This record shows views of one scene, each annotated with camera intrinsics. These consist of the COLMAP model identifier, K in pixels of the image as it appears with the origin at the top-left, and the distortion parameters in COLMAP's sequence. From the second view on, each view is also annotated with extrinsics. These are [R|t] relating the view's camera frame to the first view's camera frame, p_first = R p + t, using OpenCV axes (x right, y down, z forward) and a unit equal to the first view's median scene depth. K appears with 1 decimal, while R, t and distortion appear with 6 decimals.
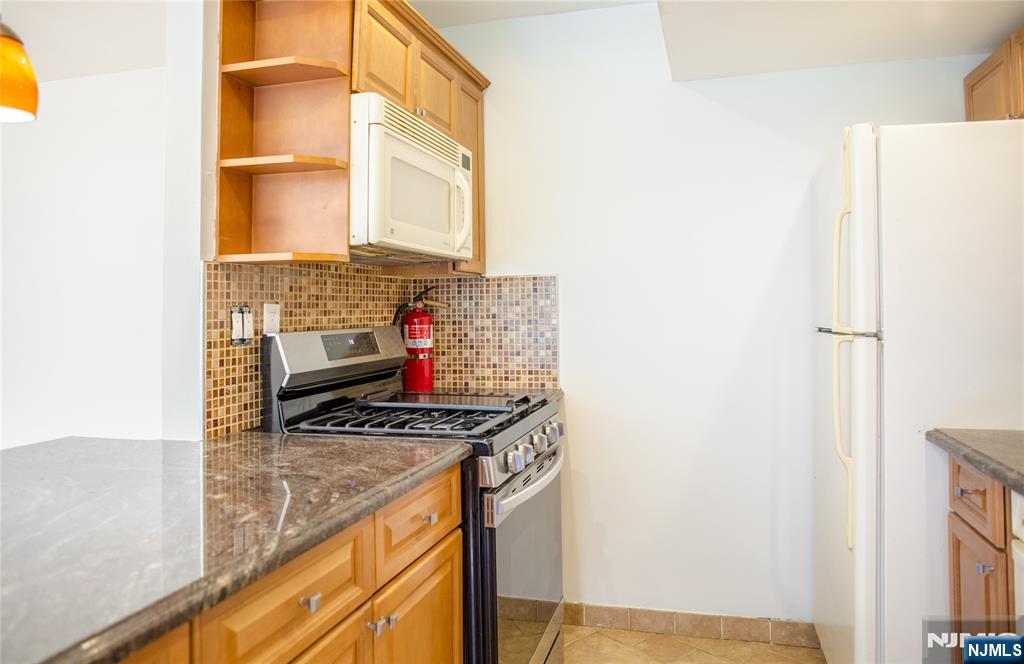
lens RADIAL K [[719.8, 0, 515.4], [0, 719.8, 280.1], [0, 0, 1]] dist [-0.075597, 0.060237]
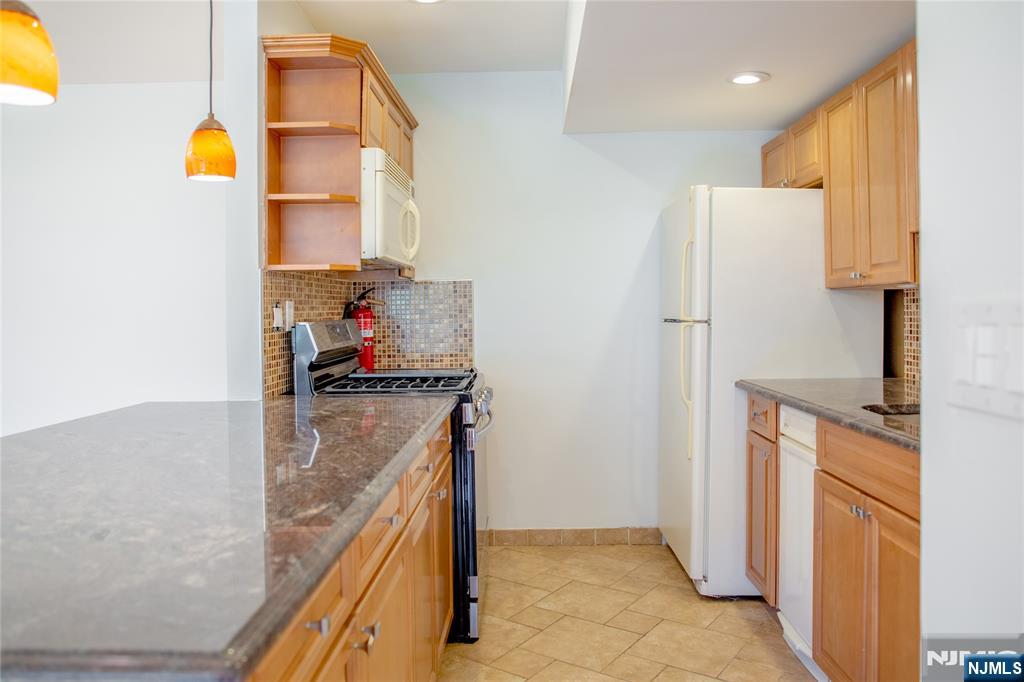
lens RADIAL K [[733.7, 0, 509.5], [0, 733.7, 318.6], [0, 0, 1]] dist [-0.043698, -0.000174]
pose [[0.971416, -0.003603, 0.237356, -0.211972], [-0.008768, 0.998658, 0.051042, -0.005611], [-0.237222, -0.051665, 0.970081, -0.329266]]
